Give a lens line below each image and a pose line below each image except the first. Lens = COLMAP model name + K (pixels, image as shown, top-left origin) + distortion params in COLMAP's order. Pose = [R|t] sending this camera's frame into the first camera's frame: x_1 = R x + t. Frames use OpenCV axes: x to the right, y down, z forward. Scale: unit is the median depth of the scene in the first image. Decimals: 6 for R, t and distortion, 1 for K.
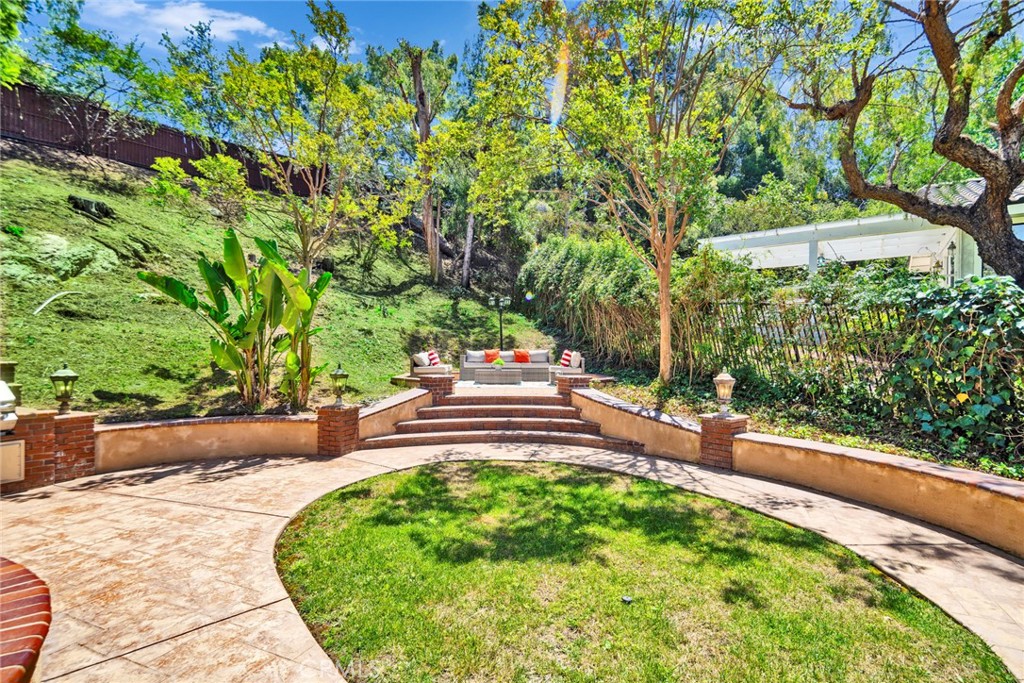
lens RADIAL K [[505.9, 0, 512.8], [0, 505.9, 369.4], [0, 0, 1]] dist [0.019391, 0.000012]
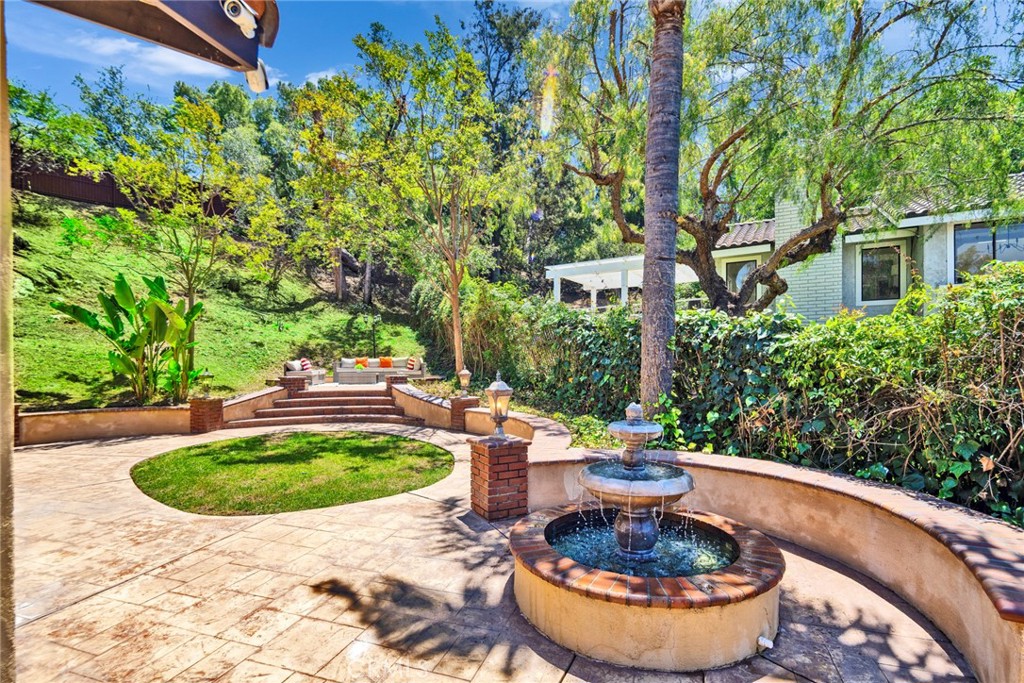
lens RADIAL K [[518.4, 0, 516.7], [0, 518.4, 374.5], [0, 0, 1]] dist [0.017605, -0.000244]
pose [[0.995966, -0.016110, 0.088271, 0.253087], [0.016989, 0.999813, -0.009207, 0.023081], [-0.088106, 0.010669, 0.996054, -0.337540]]
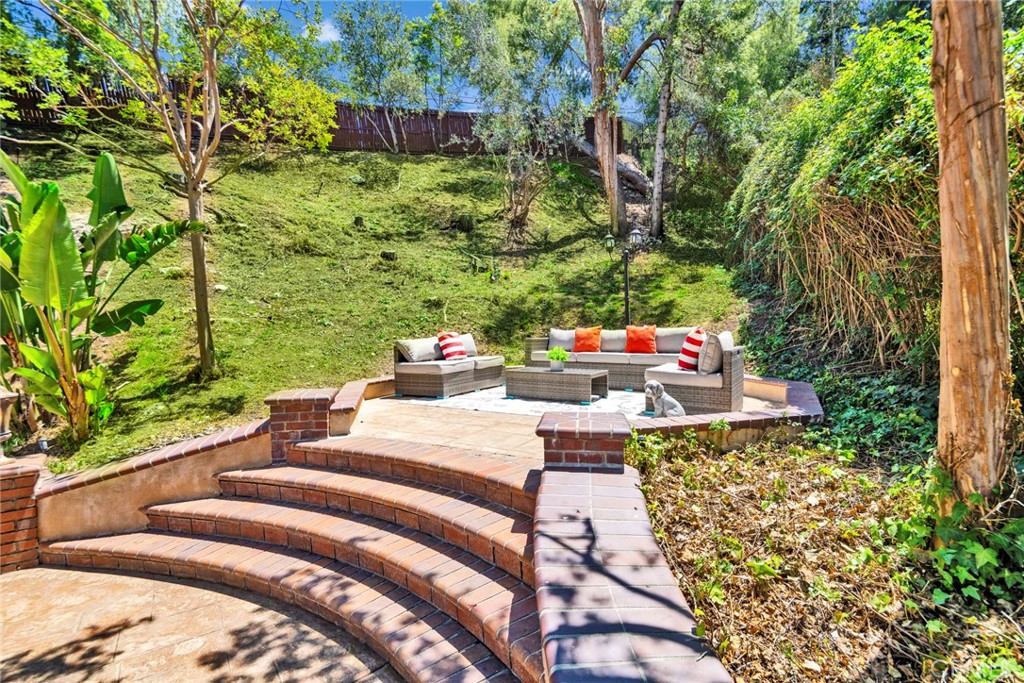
lens RADIAL K [[504.2, 0, 512.0], [0, 504.2, 341.5], [0, 0, 1]] dist [0.001050, -0.000007]
pose [[0.853961, 0.002085, -0.520333, 0.191278], [-0.003321, 0.999993, -0.001443, -0.026407], [0.520327, 0.002960, 0.853962, 0.567557]]
